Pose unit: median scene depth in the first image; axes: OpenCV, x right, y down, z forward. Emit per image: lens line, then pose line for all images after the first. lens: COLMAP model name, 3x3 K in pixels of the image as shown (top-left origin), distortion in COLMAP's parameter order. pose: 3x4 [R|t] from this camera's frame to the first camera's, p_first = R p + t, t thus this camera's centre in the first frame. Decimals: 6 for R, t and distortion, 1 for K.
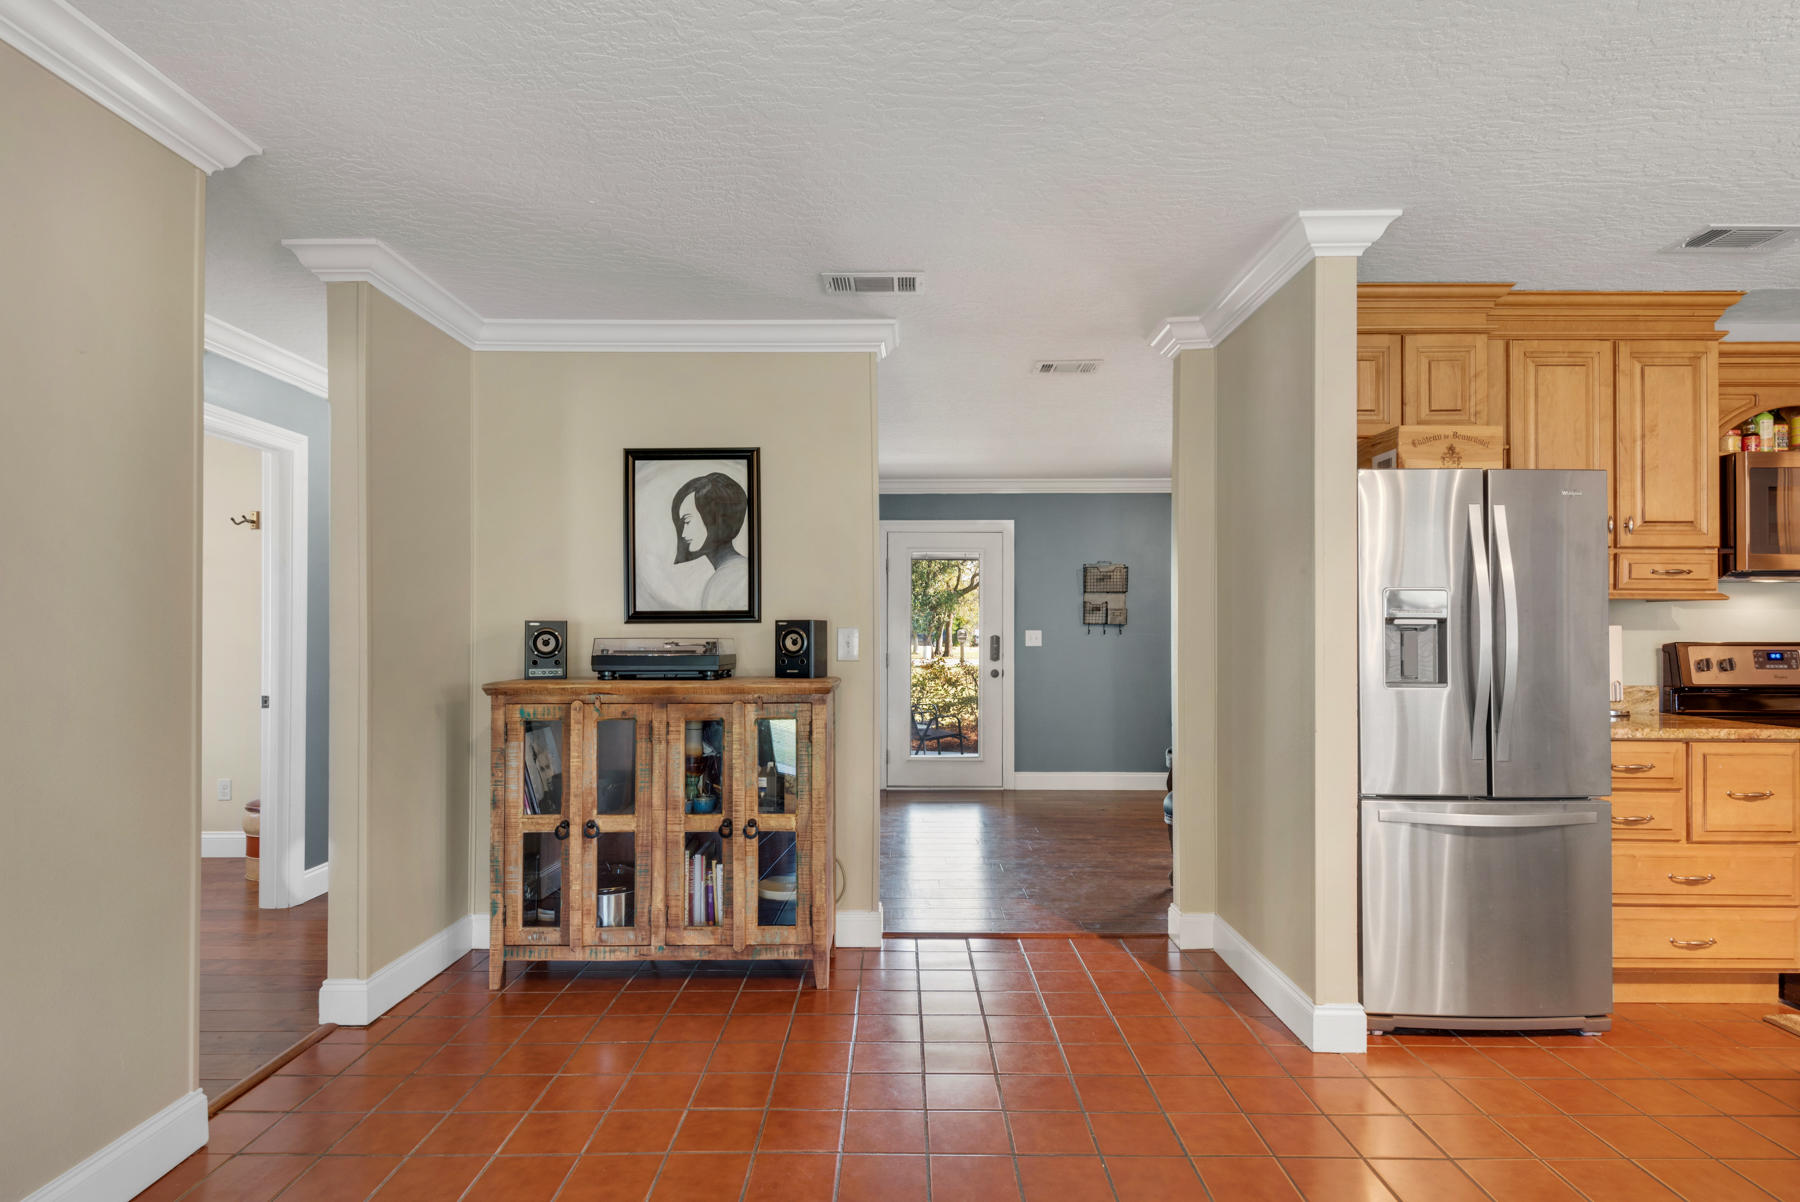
lens RADIAL K [[962.5, 0, 895.7], [0, 962.5, 617.4], [0, 0, 1]] dist [0.002869, -0.000555]
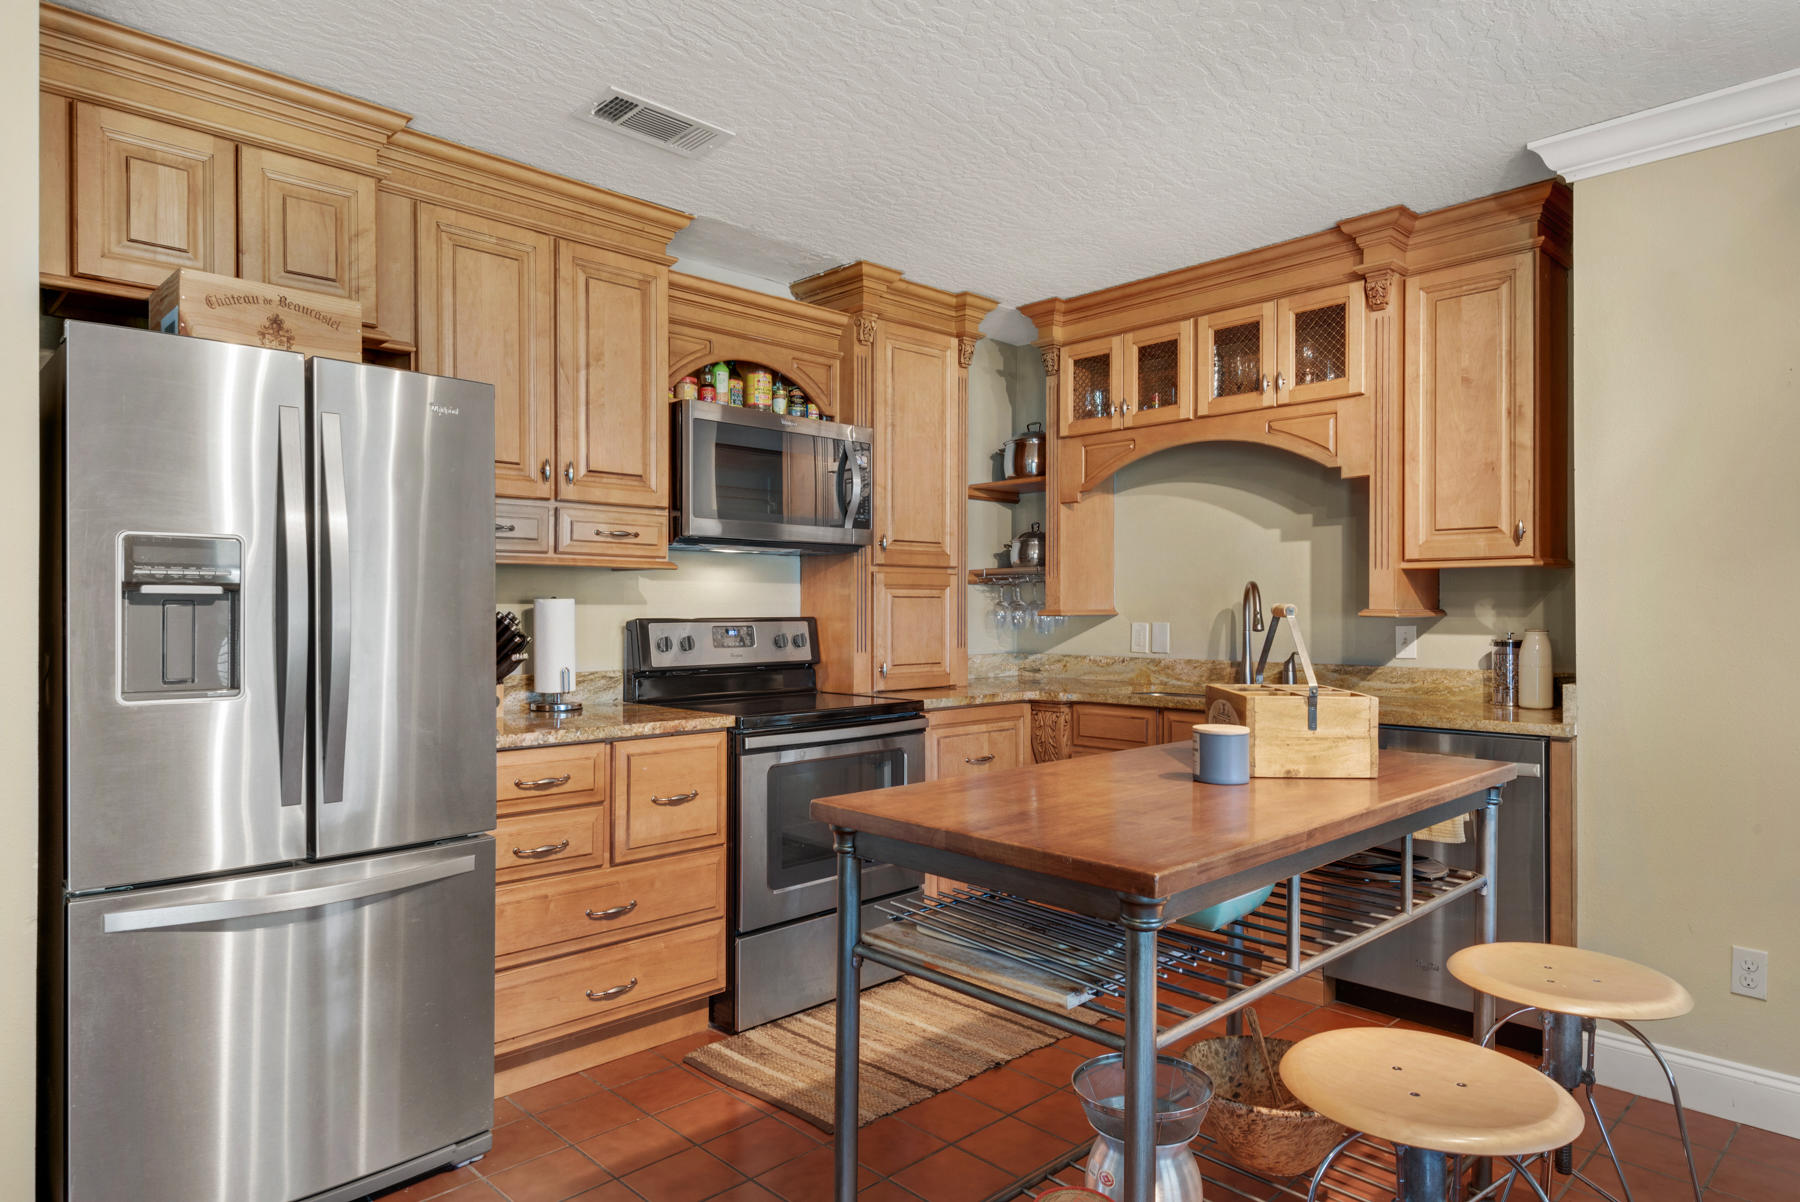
lens RADIAL K [[1072.7, 0, 900.0], [0, 1072.7, 601.0], [0, 0, 1]] dist [0.021271, -0.000472]
pose [[0.711926, 0.002271, 0.702251, 0.329212], [-0.006854, 0.999970, 0.003715, 0.005253], [-0.702221, -0.007458, 0.711920, 0.171889]]
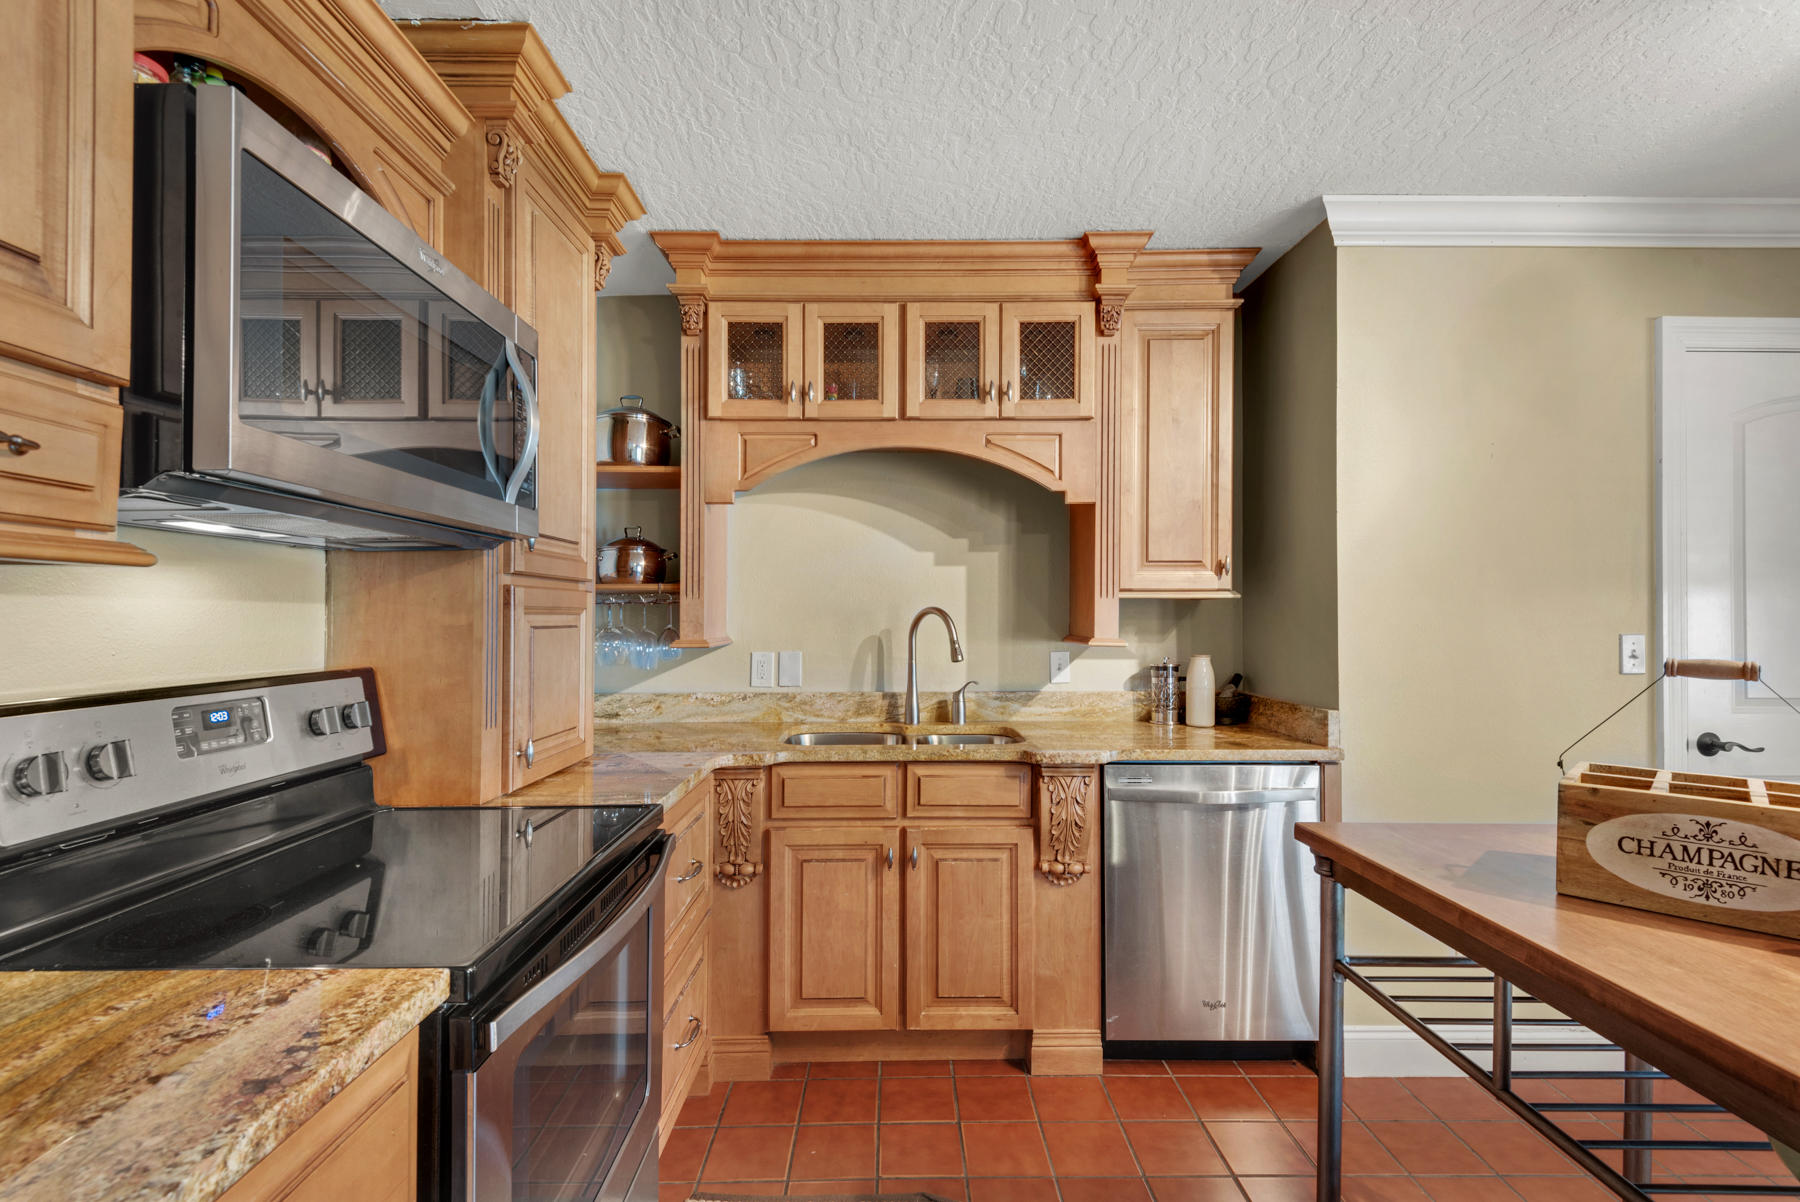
lens RADIAL K [[809.2, 0, 907.0], [0, 809.2, 607.8], [0, 0, 1]] dist [0.039595, -0.035893]
pose [[-0.019212, 0.009163, 0.999773, 0.607365], [-0.011425, 0.999891, -0.009384, -0.005729], [-0.999750, -0.011603, -0.019105, 0.771443]]
